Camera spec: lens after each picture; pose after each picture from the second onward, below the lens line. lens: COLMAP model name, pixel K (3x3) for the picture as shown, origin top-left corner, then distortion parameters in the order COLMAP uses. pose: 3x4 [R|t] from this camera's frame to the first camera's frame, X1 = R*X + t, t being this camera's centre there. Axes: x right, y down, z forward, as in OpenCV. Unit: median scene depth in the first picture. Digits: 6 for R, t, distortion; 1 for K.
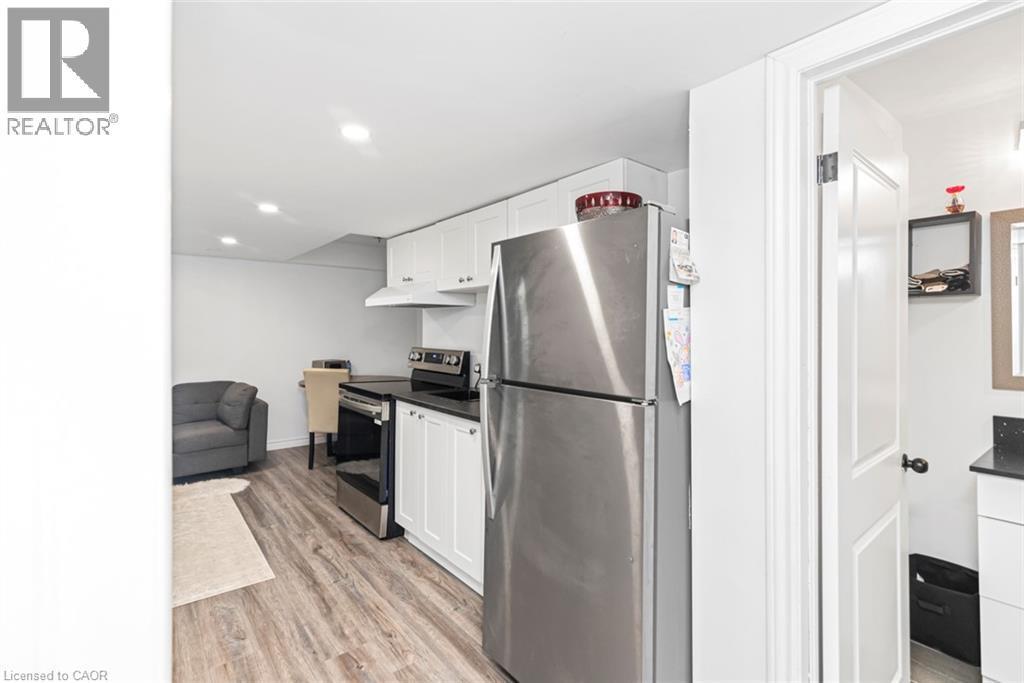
lens RADIAL K [[468.2, 0, 502.4], [0, 468.2, 323.9], [0, 0, 1]] dist [0.015930, 0.000142]
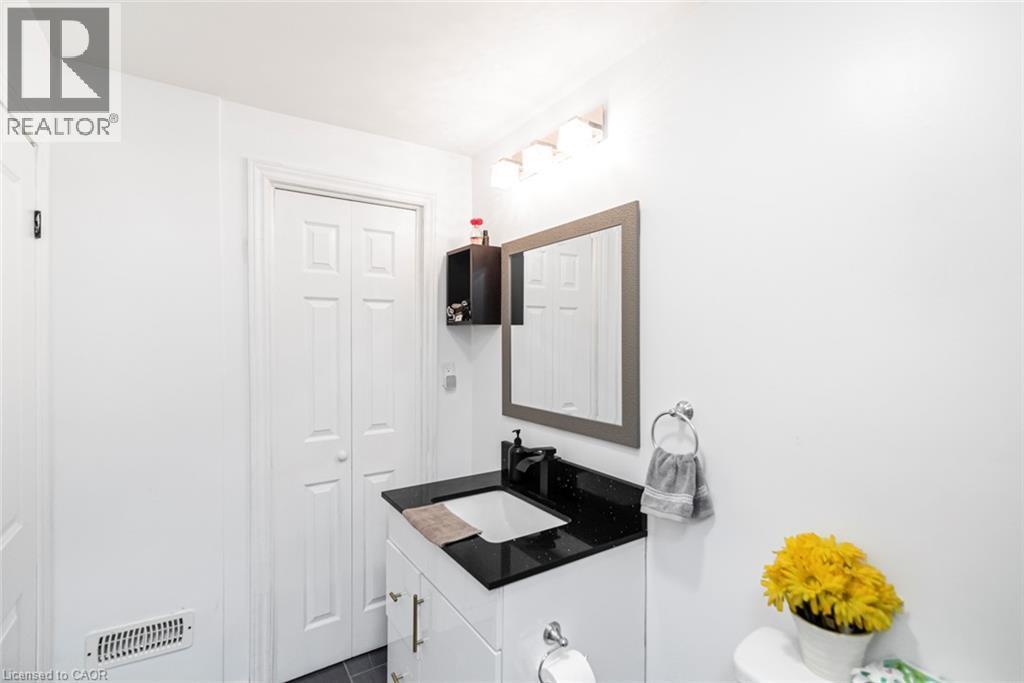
lens RADIAL K [[468.2, 0, 502.4], [0, 468.2, 323.9], [0, 0, 1]] dist [0.015930, 0.000142]
pose [[0.995114, -0.010078, -0.098220, 1.126536], [0.008613, 0.999845, -0.015326, -0.045217], [0.098360, 0.014405, 0.995047, -0.018313]]
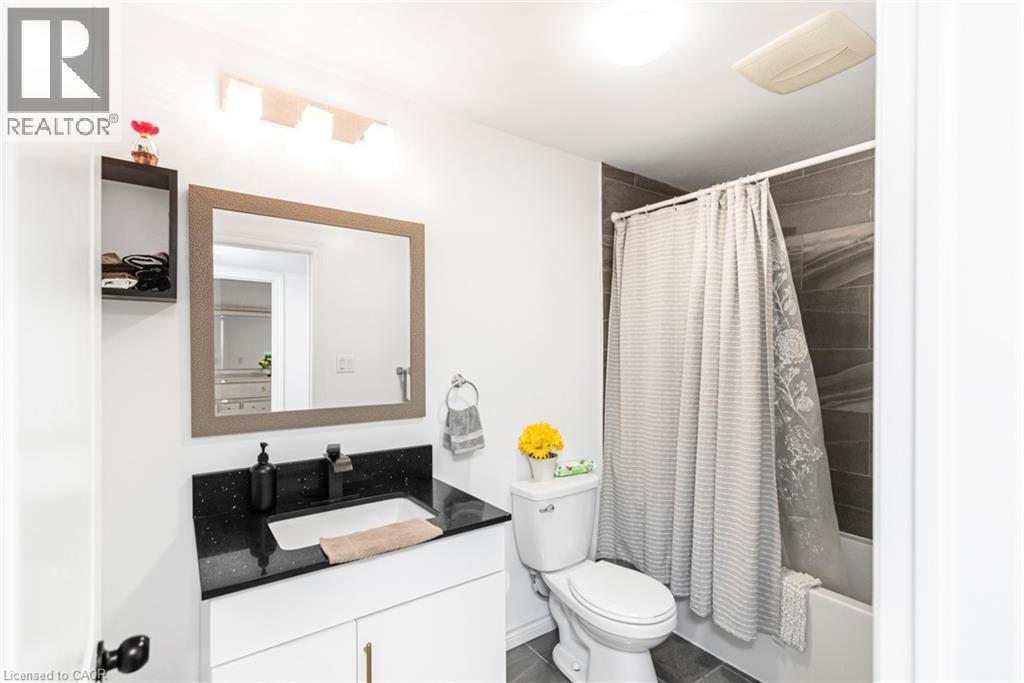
lens RADIAL K [[468.6, 0, 513.6], [0, 468.6, 355.7], [0, 0, 1]] dist [0.019393, 0.000133]
pose [[0.040791, -0.005456, 0.999153, 0.353544], [-0.009553, 0.999937, 0.005851, 0.007901], [-0.999122, -0.009783, 0.040736, 0.499121]]
